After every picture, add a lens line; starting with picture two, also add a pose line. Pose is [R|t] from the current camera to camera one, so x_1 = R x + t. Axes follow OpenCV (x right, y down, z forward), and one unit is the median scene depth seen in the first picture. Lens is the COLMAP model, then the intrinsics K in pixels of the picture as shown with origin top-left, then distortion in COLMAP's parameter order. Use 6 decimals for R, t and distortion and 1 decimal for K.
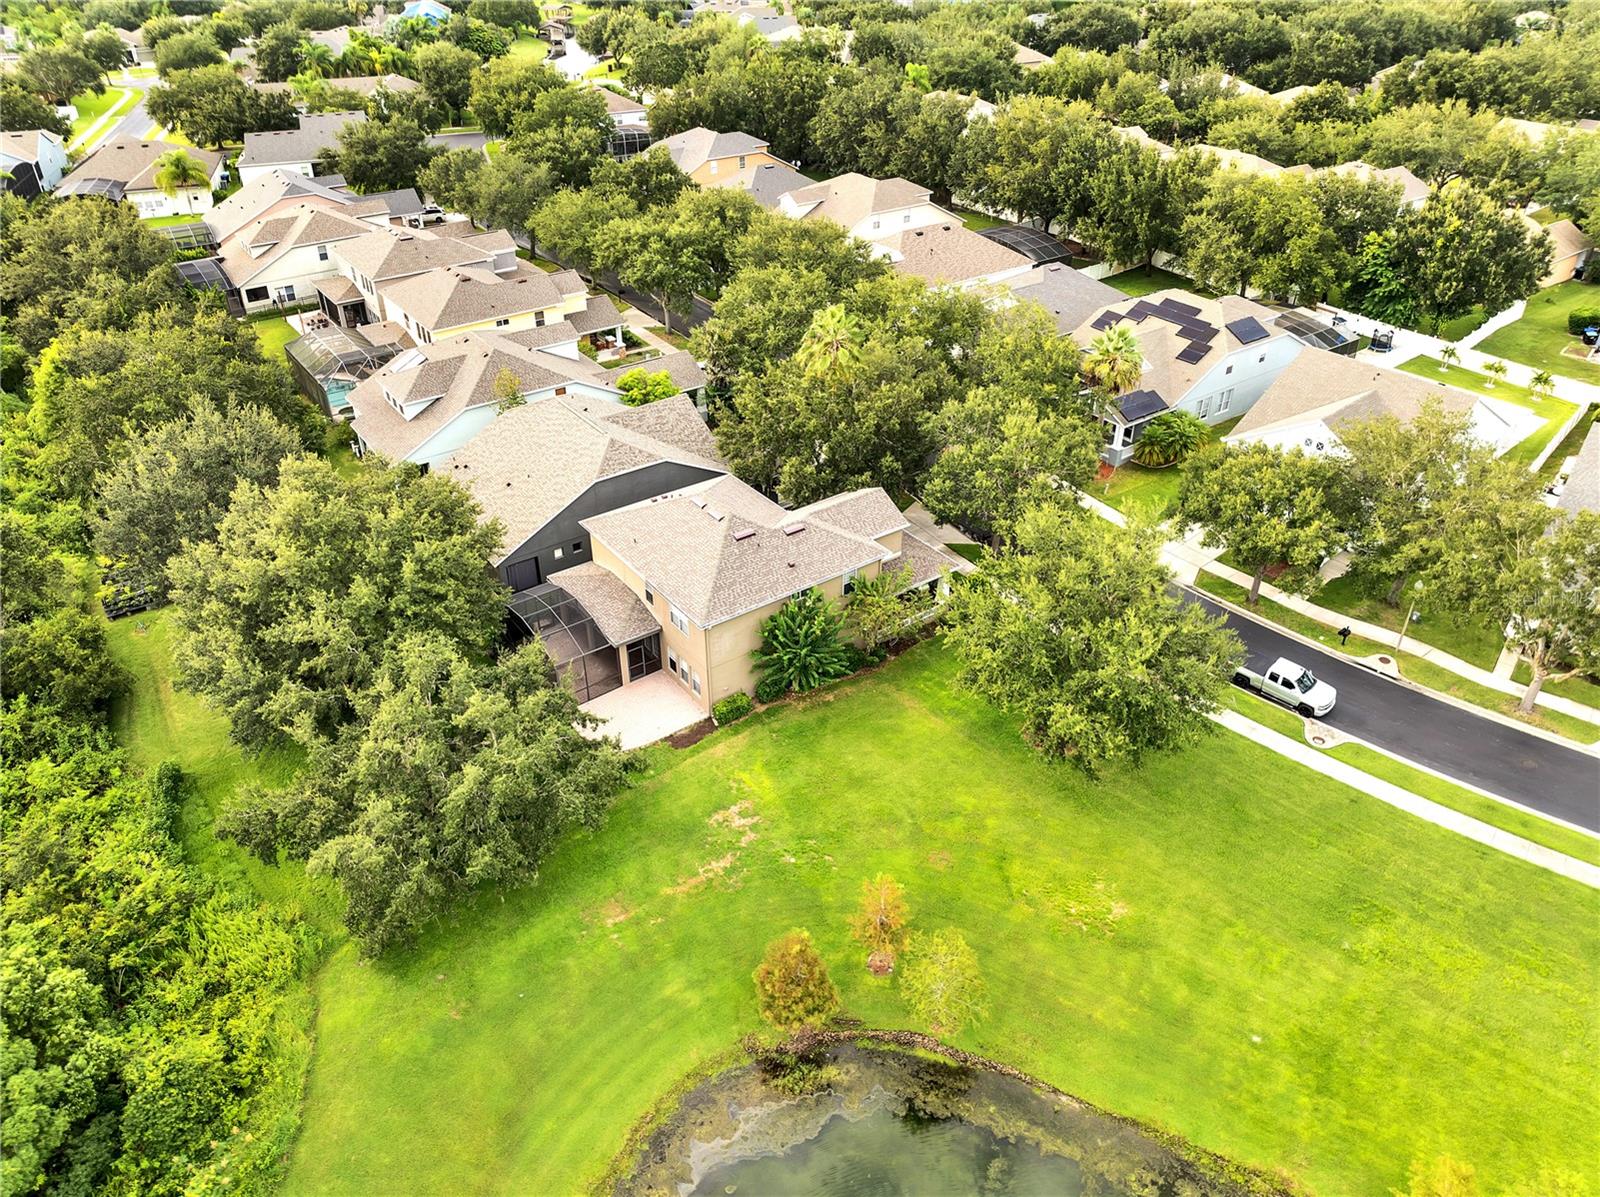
lens RADIAL K [[1129.3, 0, 800.0], [0, 1129.3, 598.5], [0, 0, 1]] dist [-0.038879, -0.002554]
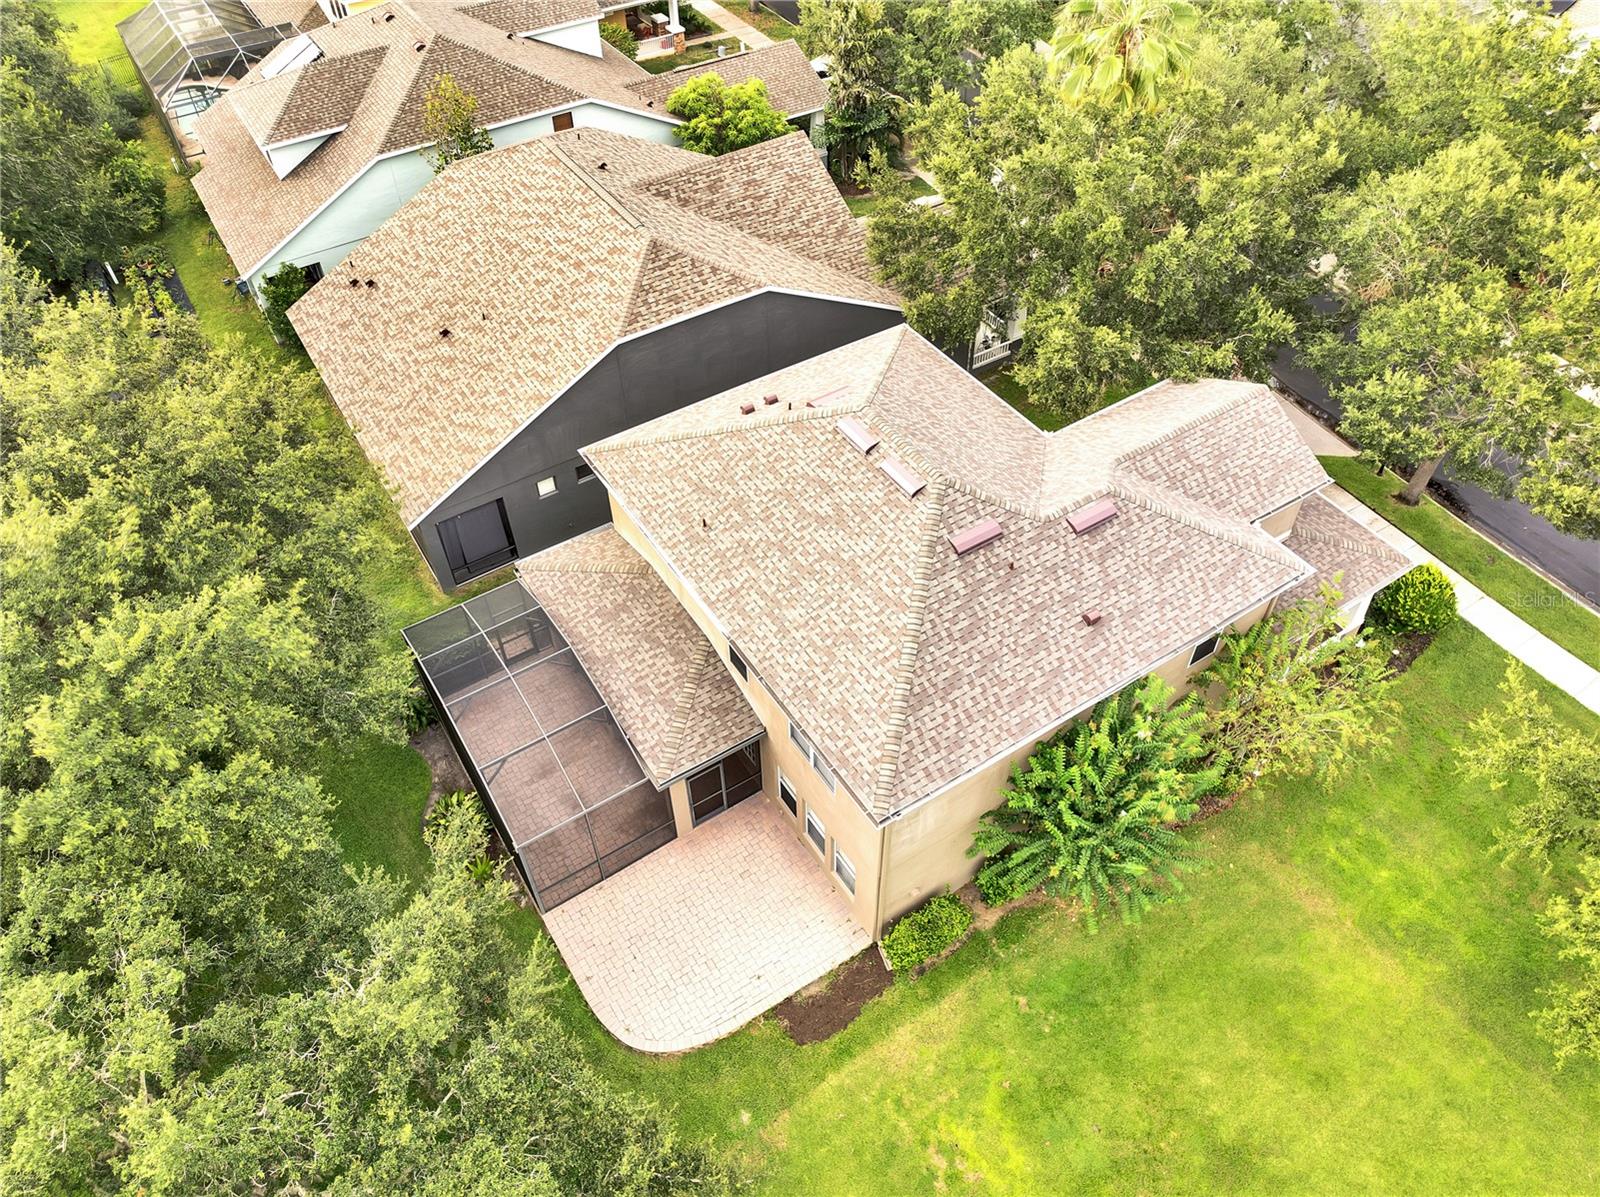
lens RADIAL K [[1129.3, 0, 800.0], [0, 1129.3, 598.5], [0, 0, 1]] dist [-0.038879, -0.002554]
pose [[0.998160, 0.034582, -0.049815, -0.076574], [-0.021502, 0.969916, 0.242487, -0.110239], [0.056702, -0.240969, 0.968875, 0.506718]]
